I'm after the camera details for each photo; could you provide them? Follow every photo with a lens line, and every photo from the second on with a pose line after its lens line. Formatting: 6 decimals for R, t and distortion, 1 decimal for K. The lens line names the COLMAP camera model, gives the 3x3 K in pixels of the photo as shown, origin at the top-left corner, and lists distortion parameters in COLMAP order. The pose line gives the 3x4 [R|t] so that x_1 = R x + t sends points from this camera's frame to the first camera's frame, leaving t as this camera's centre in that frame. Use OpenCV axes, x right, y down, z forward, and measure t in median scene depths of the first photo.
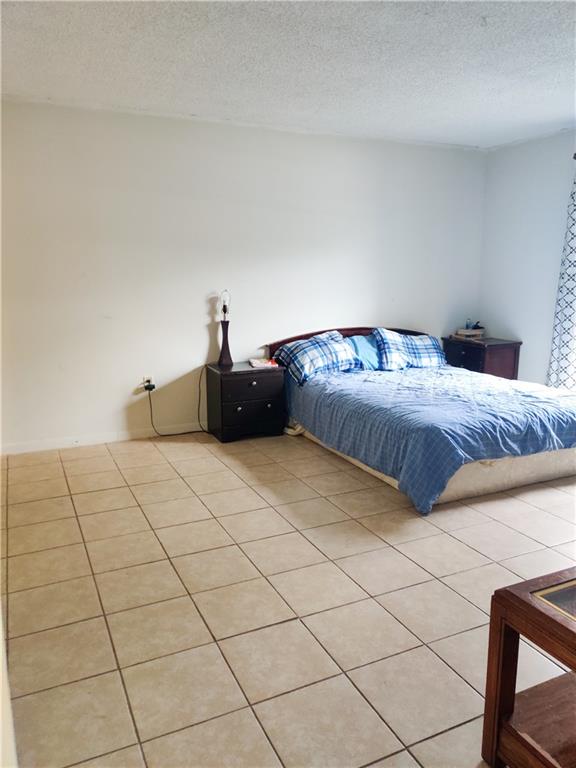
lens RADIAL K [[590.9, 0, 287.4], [0, 590.9, 384.0], [0, 0, 1]] dist [0.007075, -0.001307]
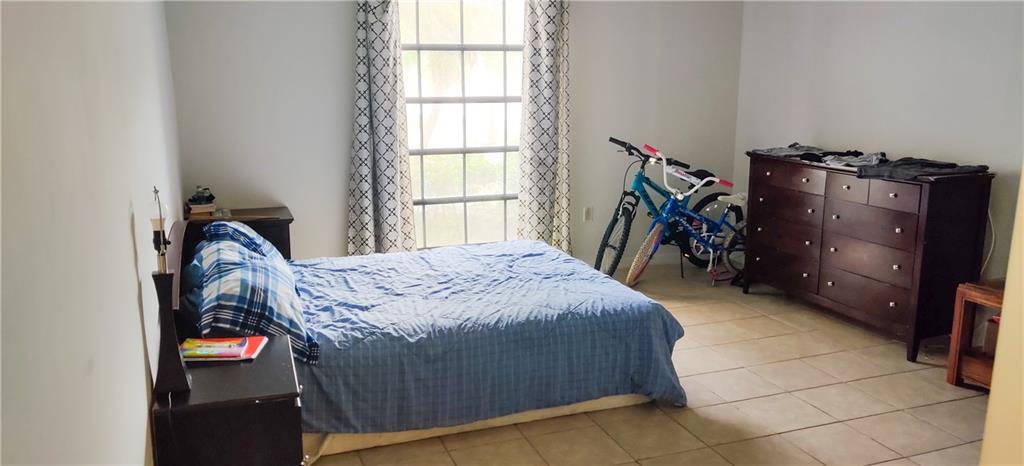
lens RADIAL K [[735.6, 0, 511.7], [0, 735.6, 233.9], [0, 0, 1]] dist [0.000892, 0.000015]
pose [[0.094522, -0.176070, 0.979829, -0.614047], [0.207561, 0.966091, 0.153579, -0.180201], [-0.973645, 0.188858, 0.127862, 0.839265]]
